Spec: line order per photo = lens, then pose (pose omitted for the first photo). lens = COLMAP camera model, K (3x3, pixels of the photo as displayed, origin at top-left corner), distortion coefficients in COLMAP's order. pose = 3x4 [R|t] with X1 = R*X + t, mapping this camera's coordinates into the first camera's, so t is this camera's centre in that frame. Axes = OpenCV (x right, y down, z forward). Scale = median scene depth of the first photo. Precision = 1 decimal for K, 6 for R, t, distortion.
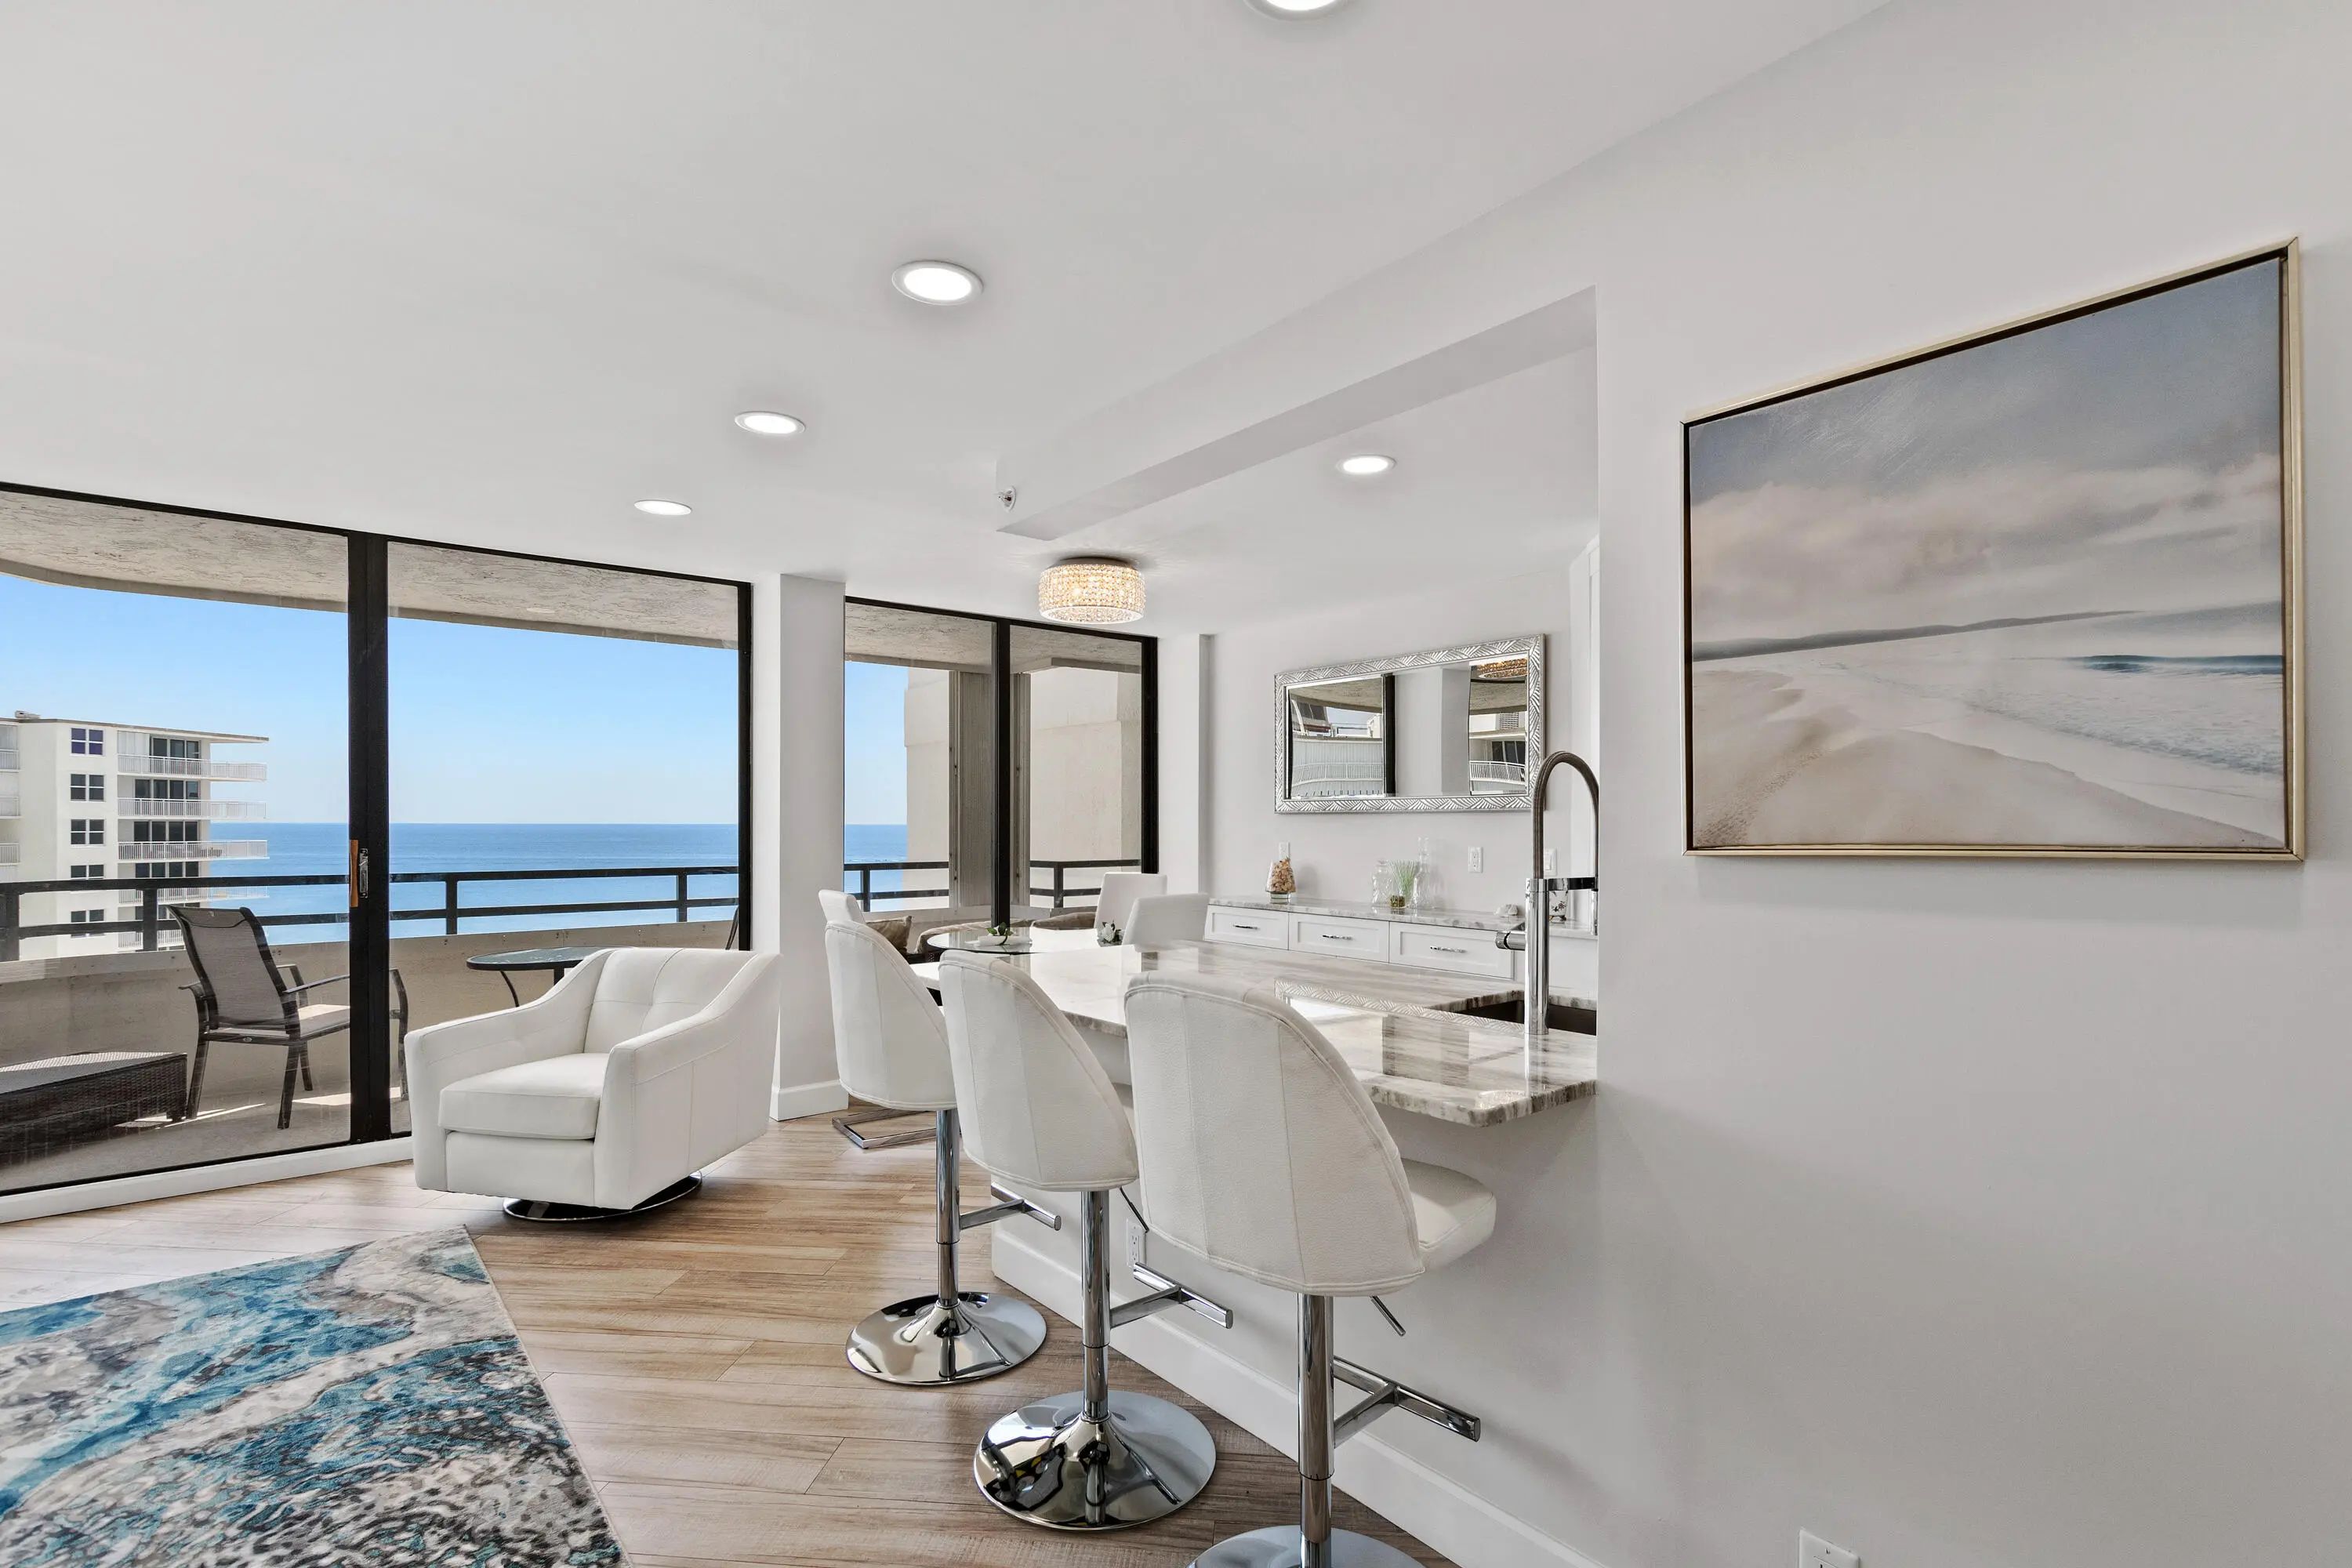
lens RADIAL K [[1108.3, 0, 1172.2], [0, 1108.3, 821.7], [0, 0, 1]] dist [0.012318, 0.000016]
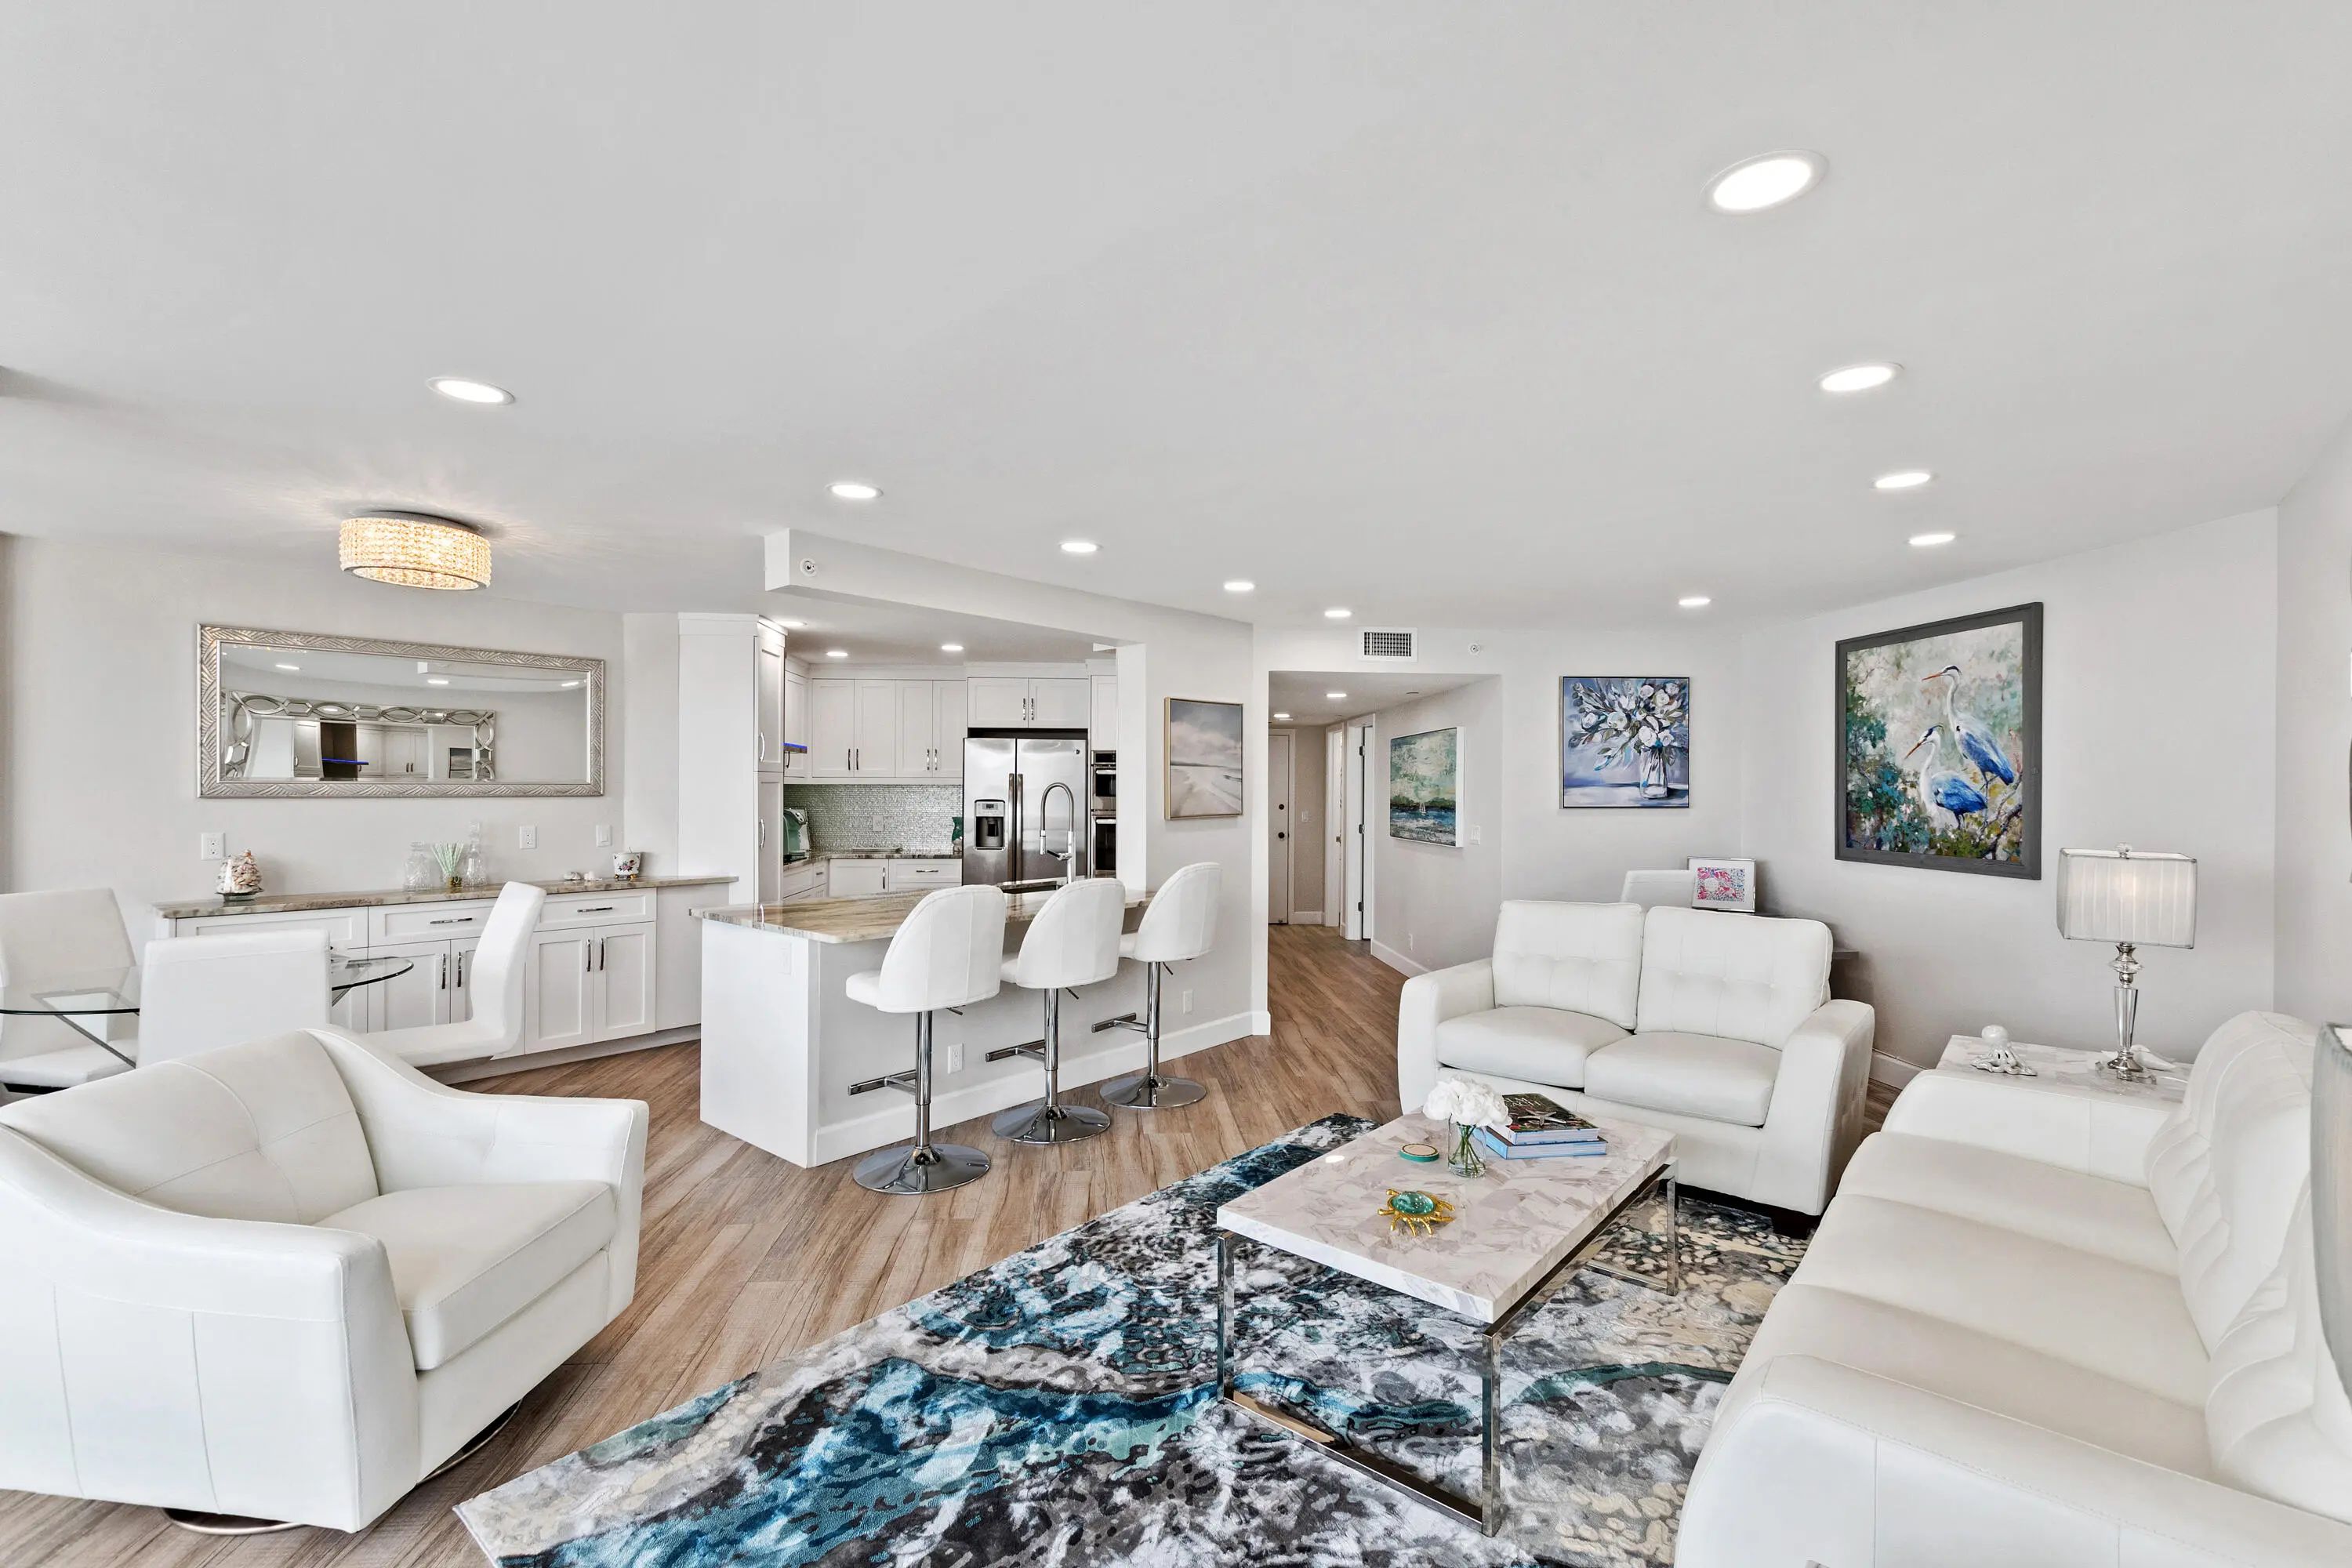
lens RADIAL K [[1041.4, 0, 1173.9], [0, 1041.4, 806.2], [0, 0, 1]] dist [0.000467, -0.000036]
pose [[-0.193582, -0.005068, 0.981071, -0.911398], [-0.006812, 0.999969, 0.003821, -0.008932], [-0.981060, -0.005943, -0.193610, 0.537583]]
